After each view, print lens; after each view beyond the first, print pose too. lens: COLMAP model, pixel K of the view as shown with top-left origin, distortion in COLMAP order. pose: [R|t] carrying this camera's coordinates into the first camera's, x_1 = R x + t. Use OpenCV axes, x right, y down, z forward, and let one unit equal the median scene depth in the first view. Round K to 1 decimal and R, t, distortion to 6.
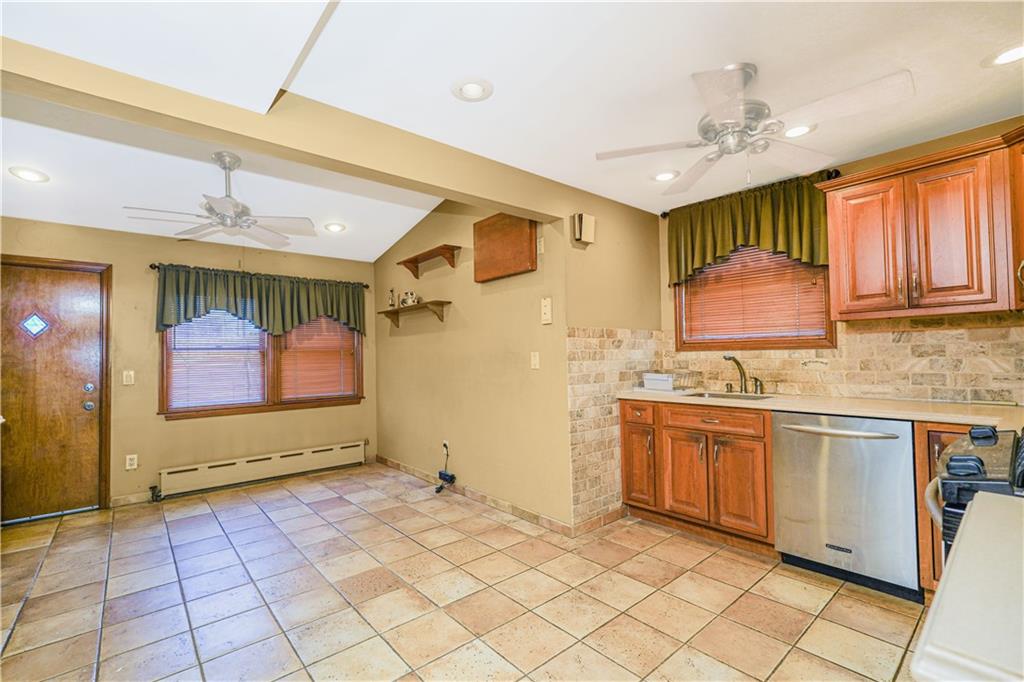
lens RADIAL K [[456.2, 0, 512.4], [0, 456.2, 344.5], [0, 0, 1]] dist [-0.020441, 0.012972]
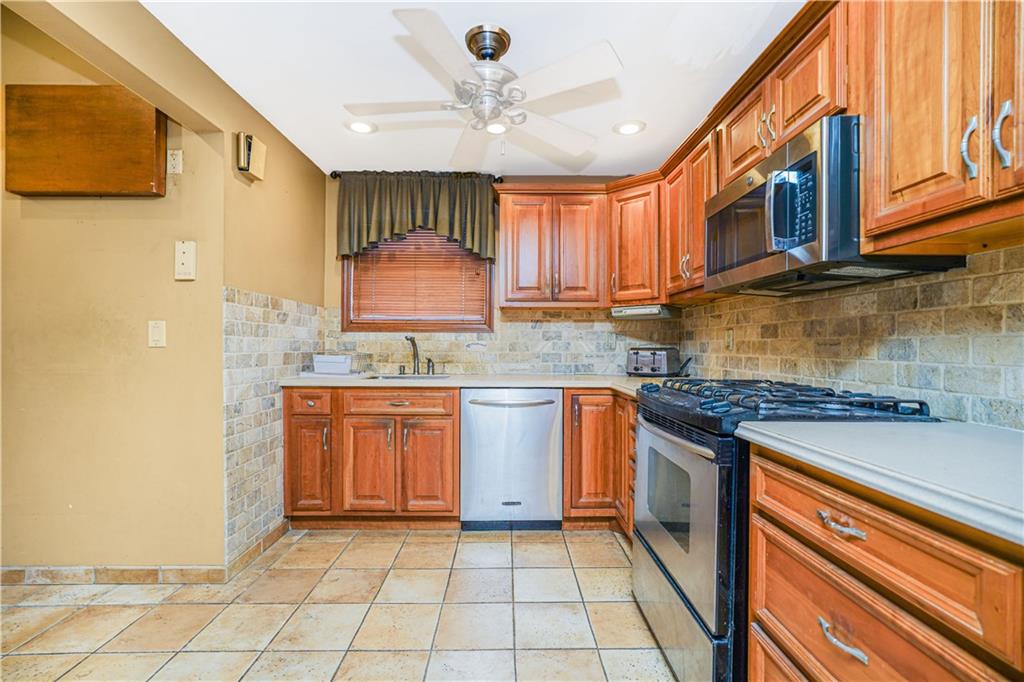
lens RADIAL K [[456.2, 0, 512.4], [0, 456.2, 344.5], [0, 0, 1]] dist [-0.020441, 0.012972]
pose [[0.638177, 0.023026, 0.769545, -0.134099], [-0.032949, 0.999454, -0.002580, 0.037716], [-0.769184, -0.023710, 0.638587, 0.205190]]
